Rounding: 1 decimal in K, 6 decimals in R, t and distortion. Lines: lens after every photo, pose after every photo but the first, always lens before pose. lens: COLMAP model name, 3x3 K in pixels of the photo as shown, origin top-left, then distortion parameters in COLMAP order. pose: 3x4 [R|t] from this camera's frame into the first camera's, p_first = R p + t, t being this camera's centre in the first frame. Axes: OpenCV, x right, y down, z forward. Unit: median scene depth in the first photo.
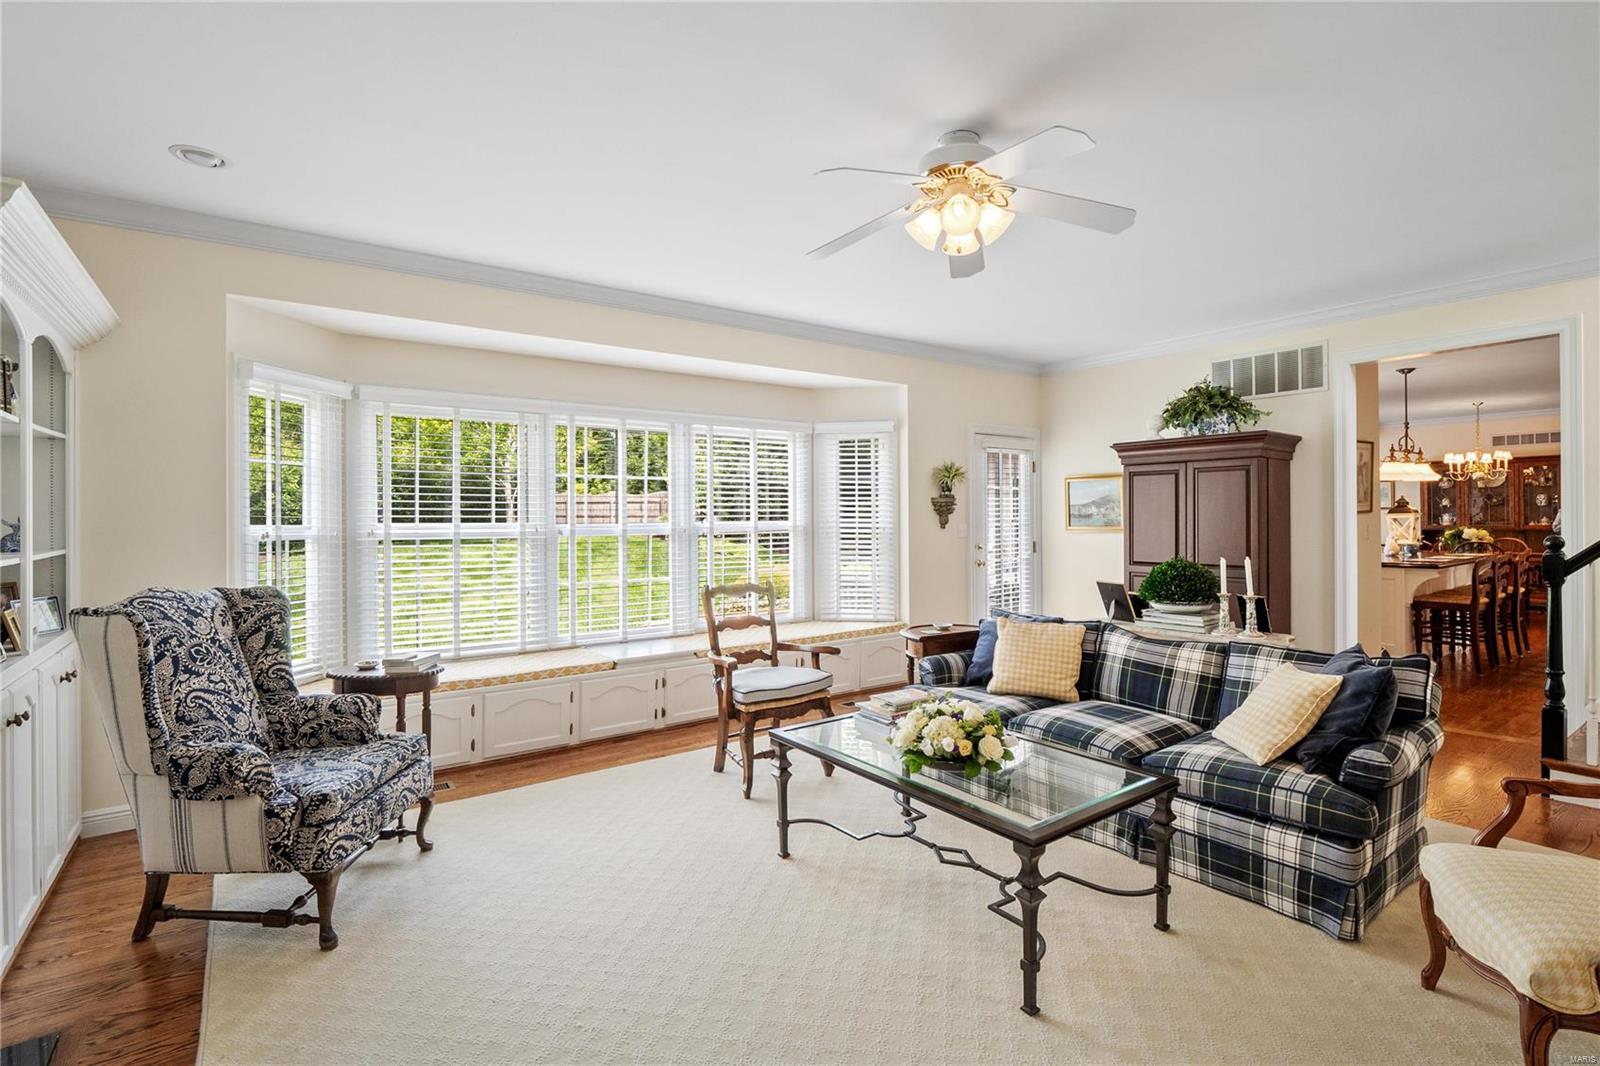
lens RADIAL K [[750.5, 0, 774.6], [0, 750.5, 506.2], [0, 0, 1]] dist [-0.000965, -0.010893]
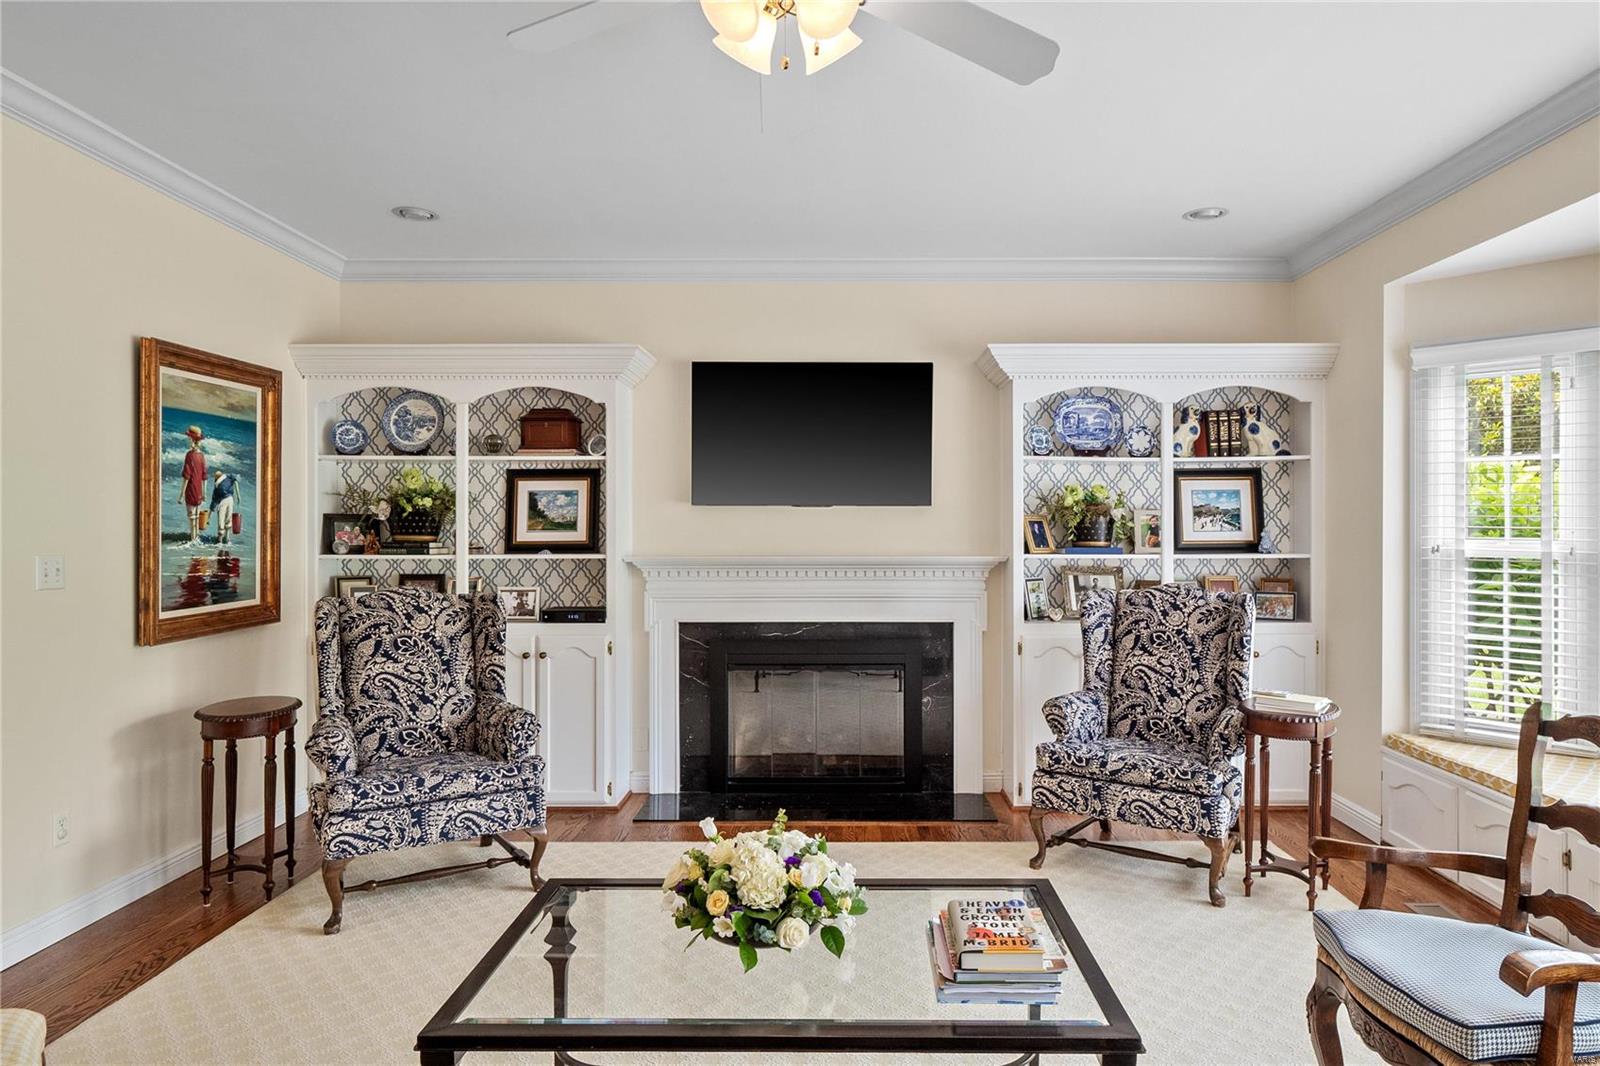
lens RADIAL K [[1013.0, 0, 797.3], [0, 1013.0, 527.6], [0, 0, 1]] dist [0.000889, 0.000589]
pose [[-0.576084, 0.002939, -0.817385, 0.827559], [0.008054, 0.999965, -0.002081, 0.013480], [0.817351, -0.007782, -0.576088, 1.322270]]
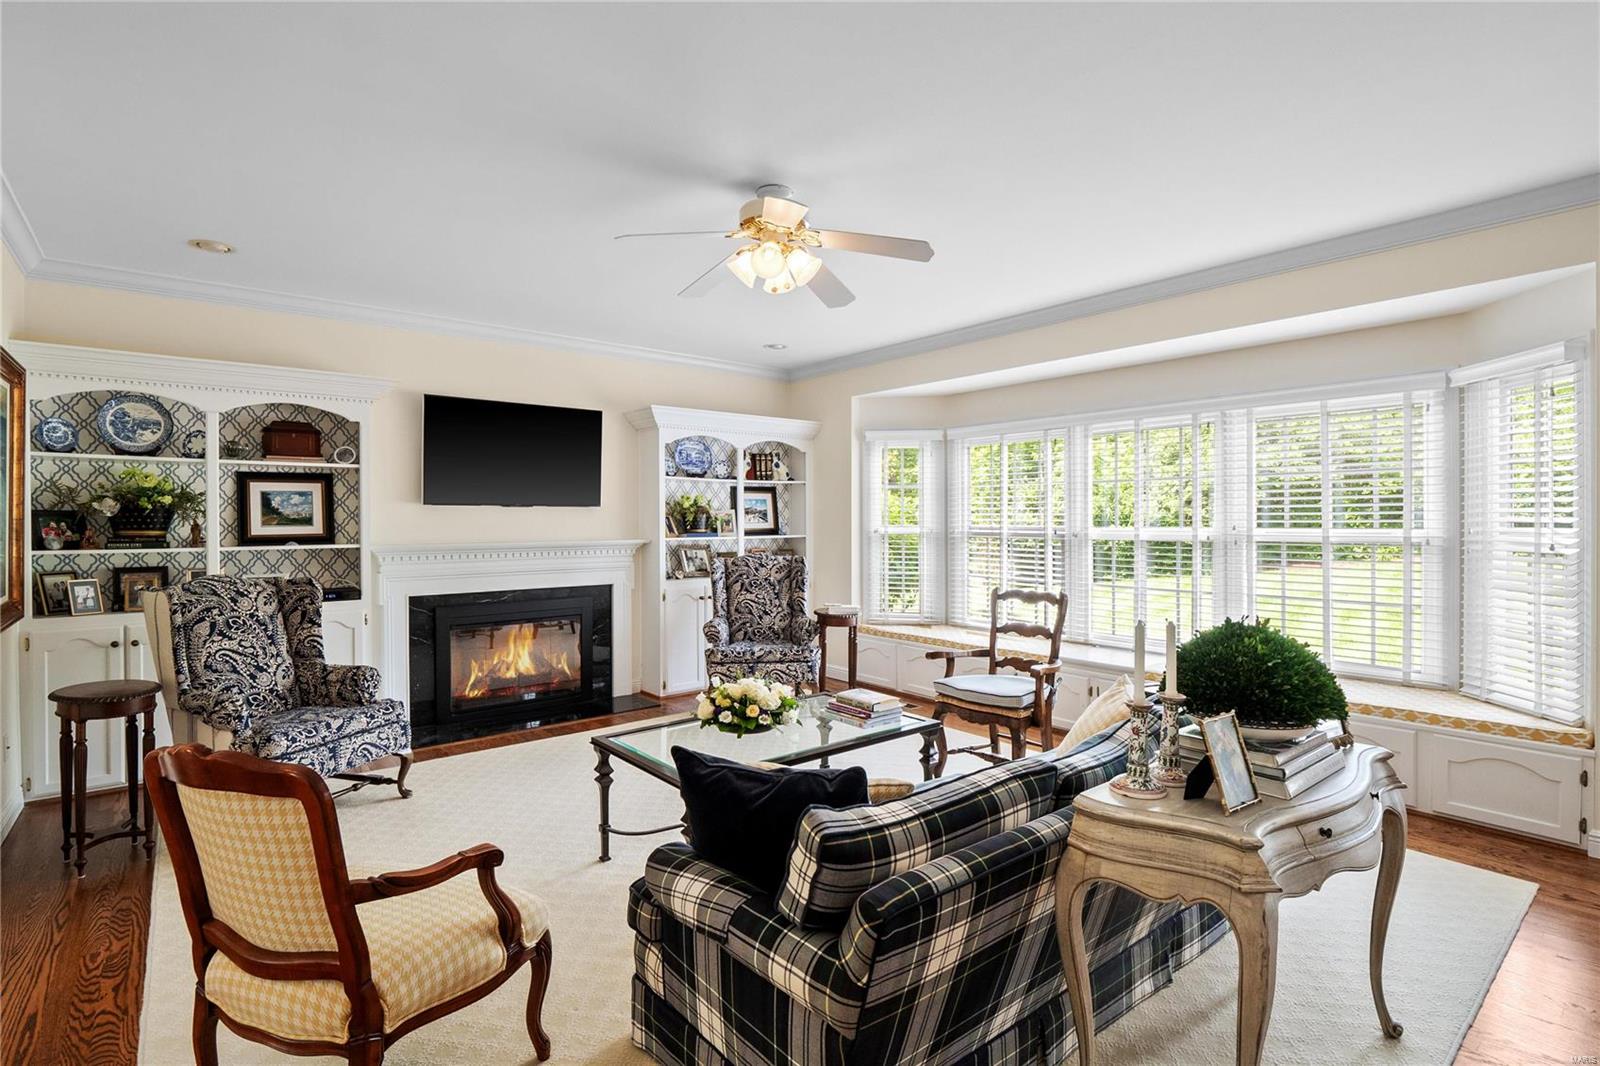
lens RADIAL K [[780.4, 0, 828.8], [0, 780.4, 525.4], [0, 0, 1]] dist [-0.000166, -0.011712]
pose [[0.100414, 0.009041, -0.994905, 1.332878], [0.011411, 0.999882, 0.010238, 0.008101], [0.994880, -0.012381, 0.100299, 0.887361]]
